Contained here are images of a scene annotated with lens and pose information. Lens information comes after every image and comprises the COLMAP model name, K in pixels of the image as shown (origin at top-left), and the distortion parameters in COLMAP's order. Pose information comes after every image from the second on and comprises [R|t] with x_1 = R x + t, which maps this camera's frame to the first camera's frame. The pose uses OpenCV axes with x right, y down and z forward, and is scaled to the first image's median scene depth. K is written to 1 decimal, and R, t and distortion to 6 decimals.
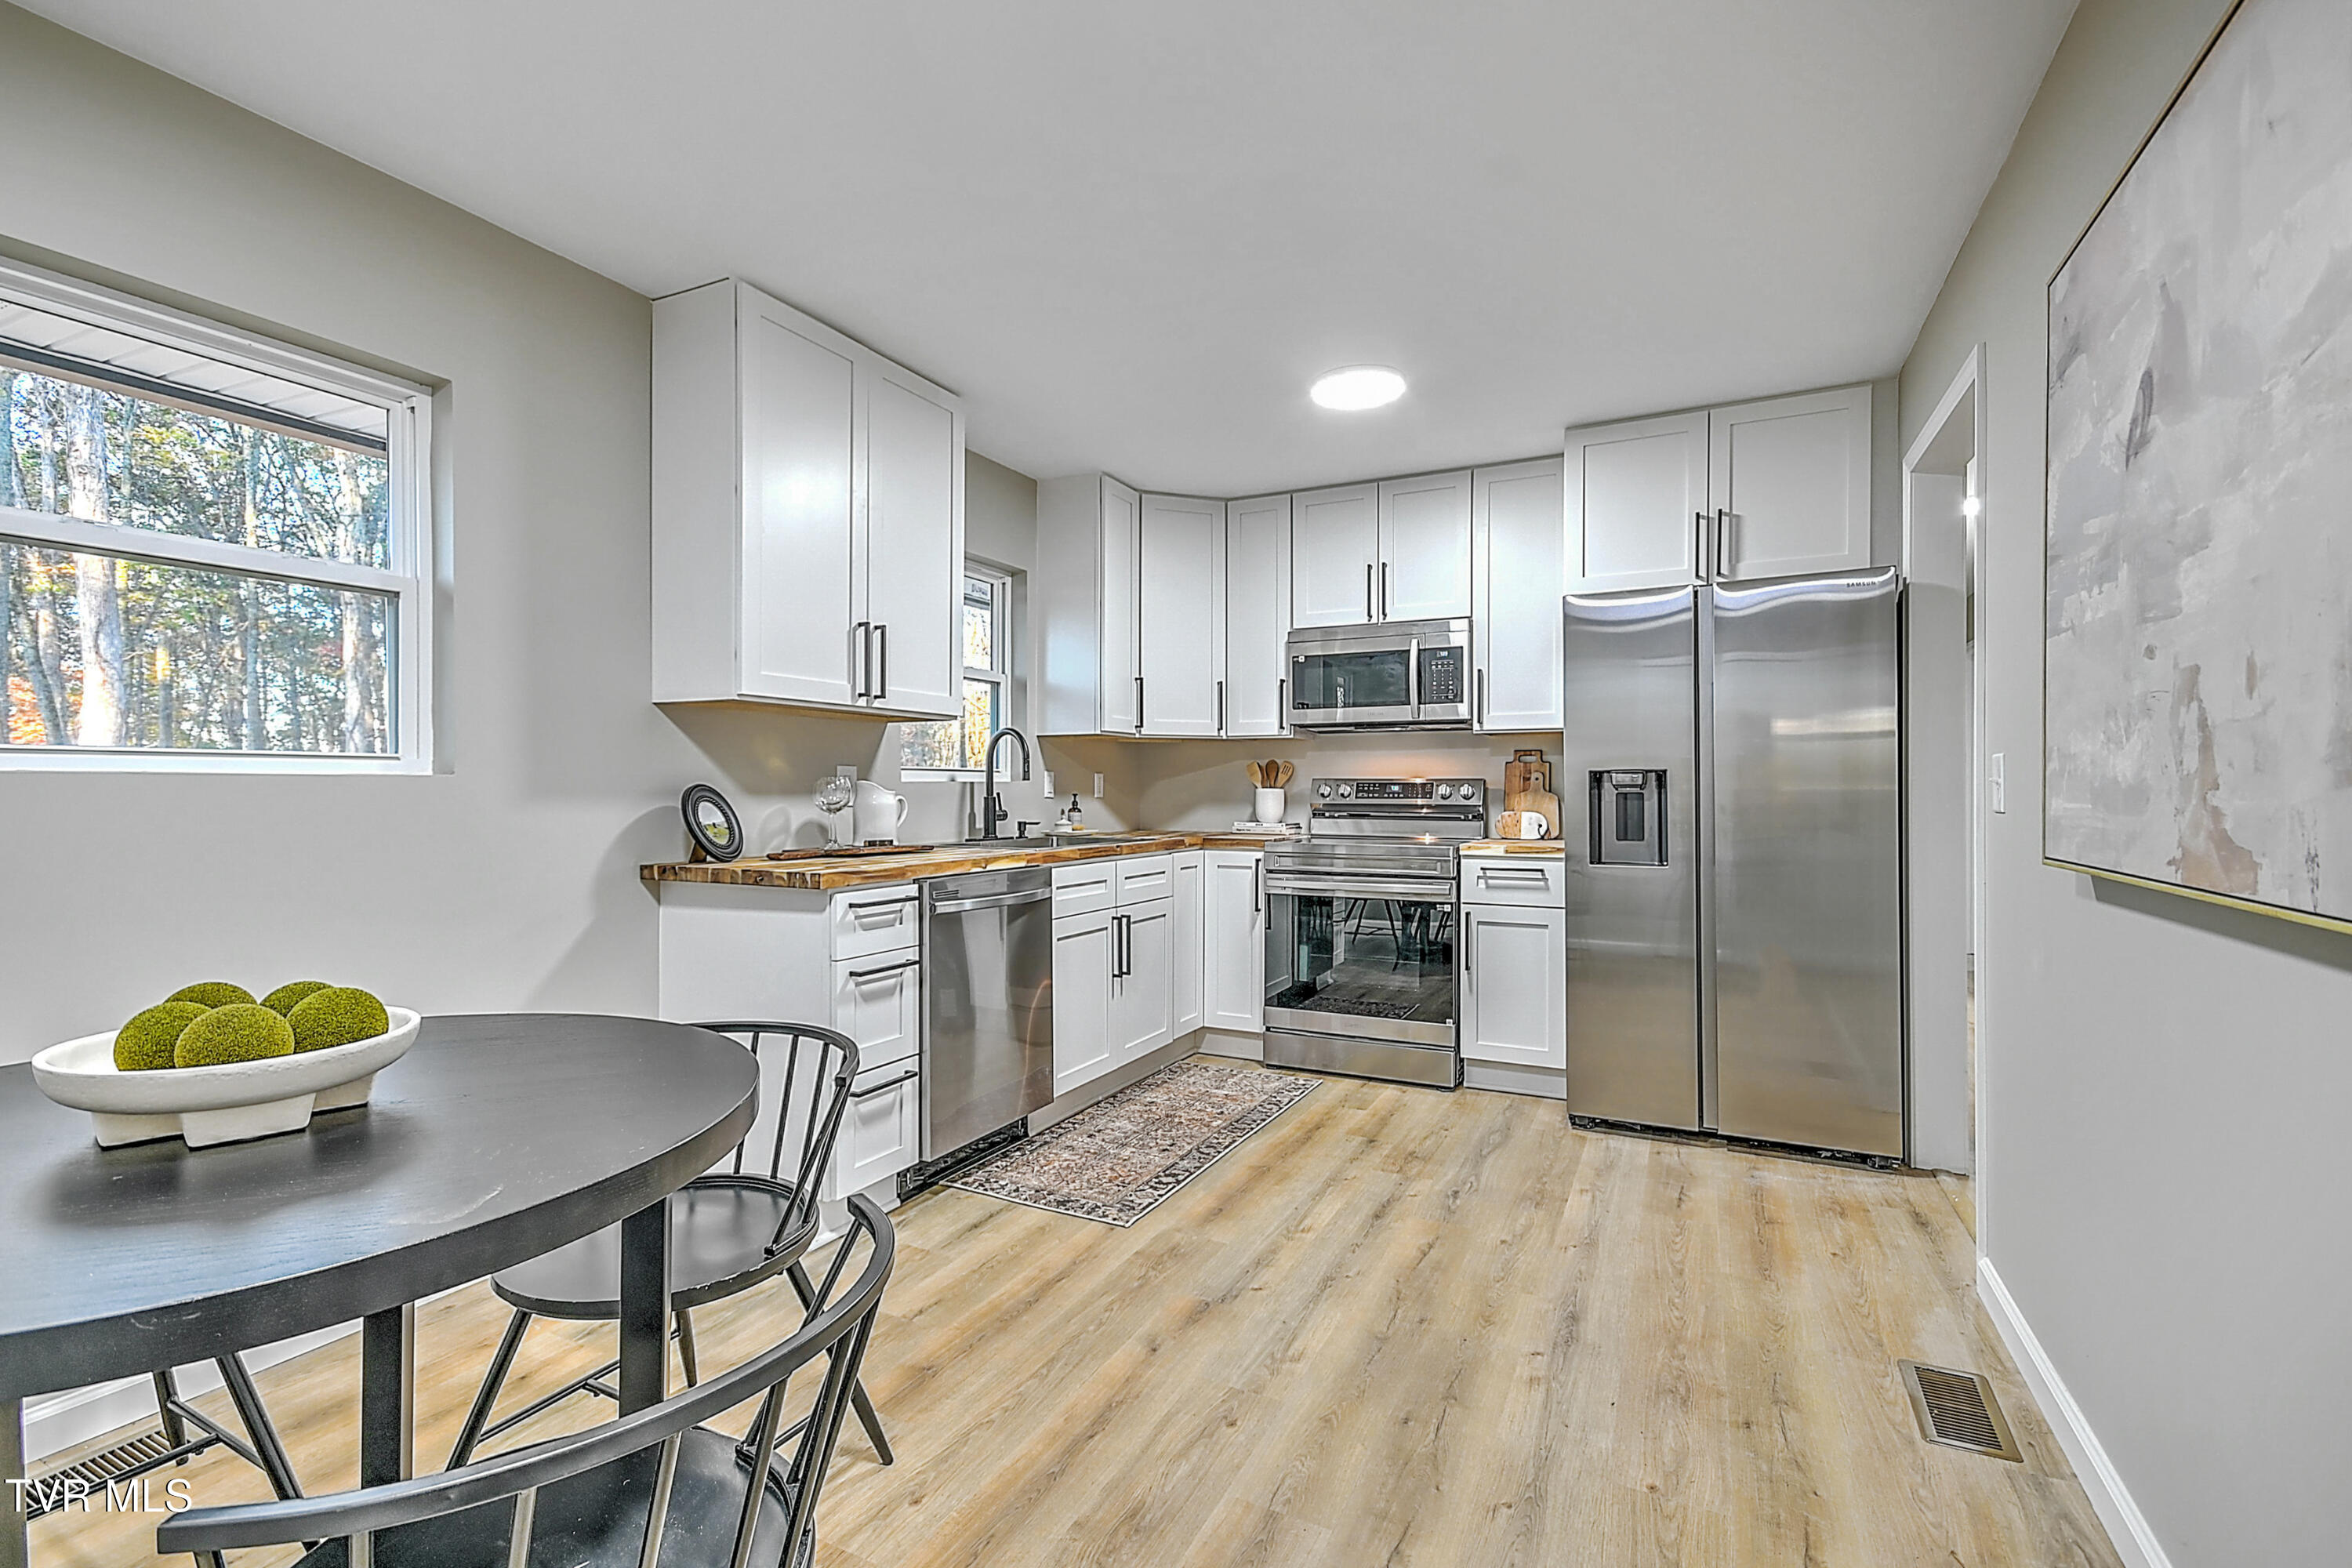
lens RADIAL K [[1049.2, 0, 1165.8], [0, 1049.2, 792.8], [0, 0, 1]] dist [0.011533, -0.004767]
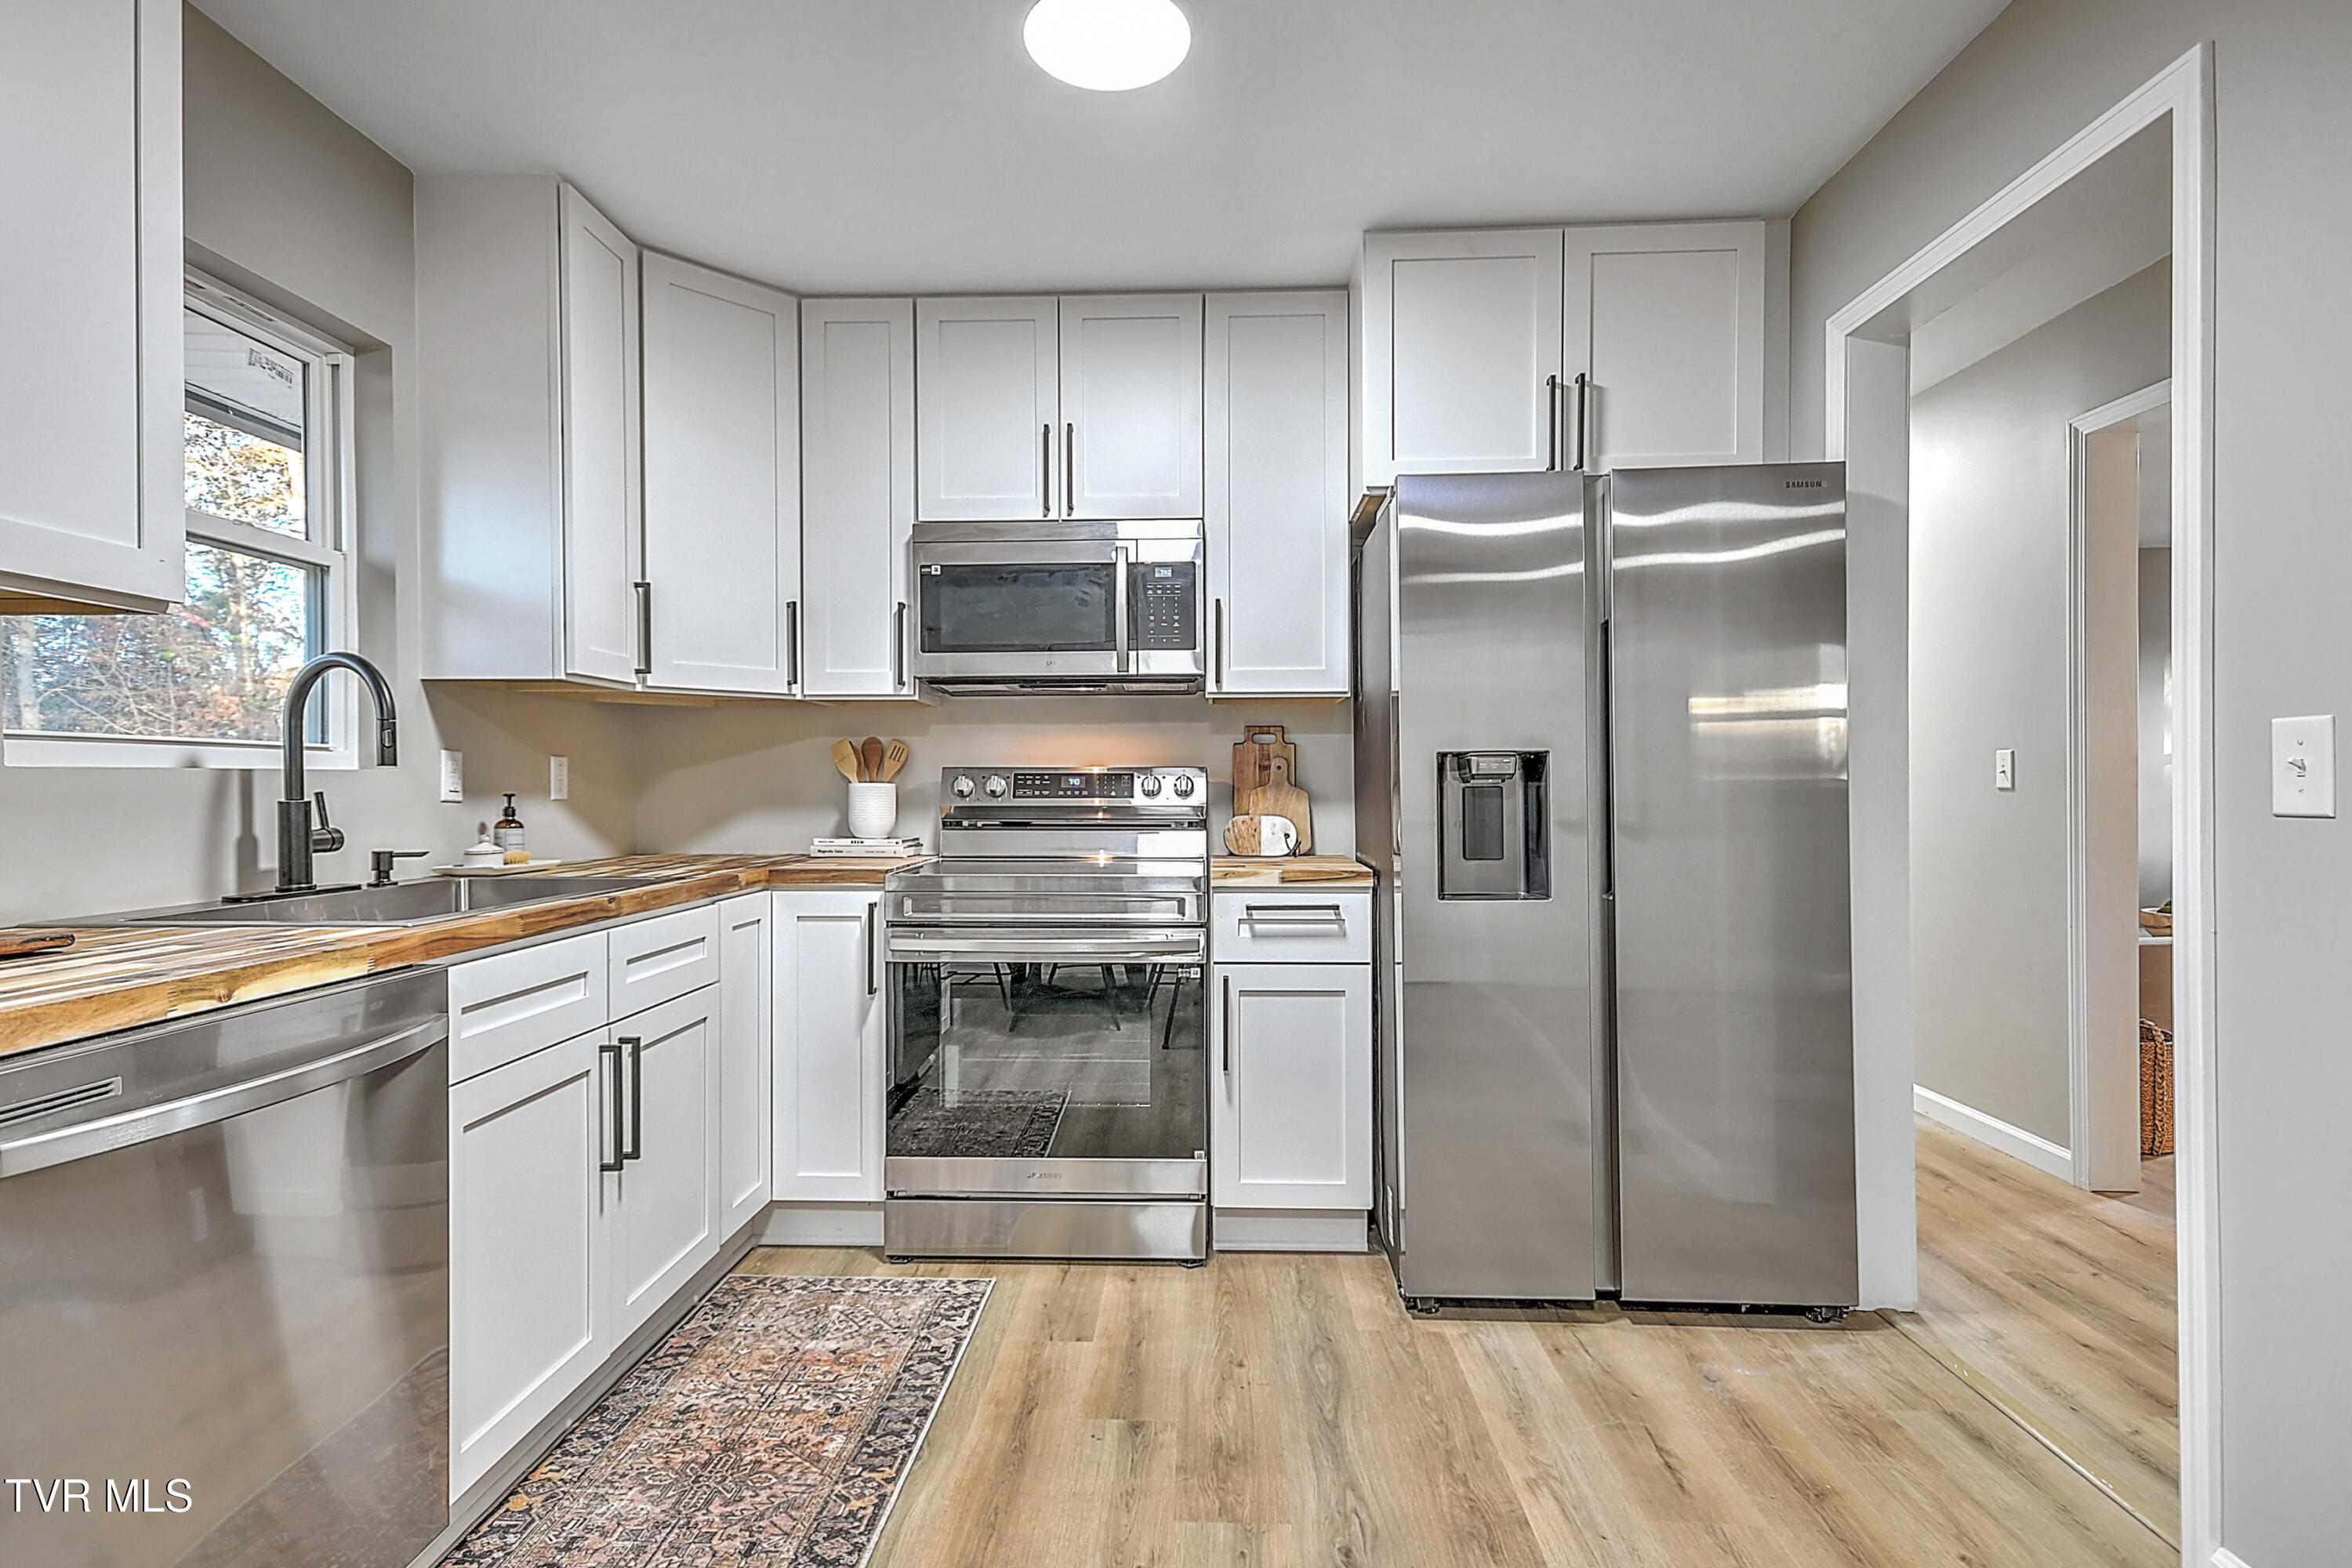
lens RADIAL K [[1138.4, 0, 1154.9], [0, 1138.4, 791.1], [0, 0, 1]] dist [0.011783, 0.014897]
pose [[0.909996, -0.005219, 0.414584, -0.037617], [0.004775, 0.999986, 0.002107, 0.000064], [-0.414589, 0.000063, 0.910009, 0.432463]]
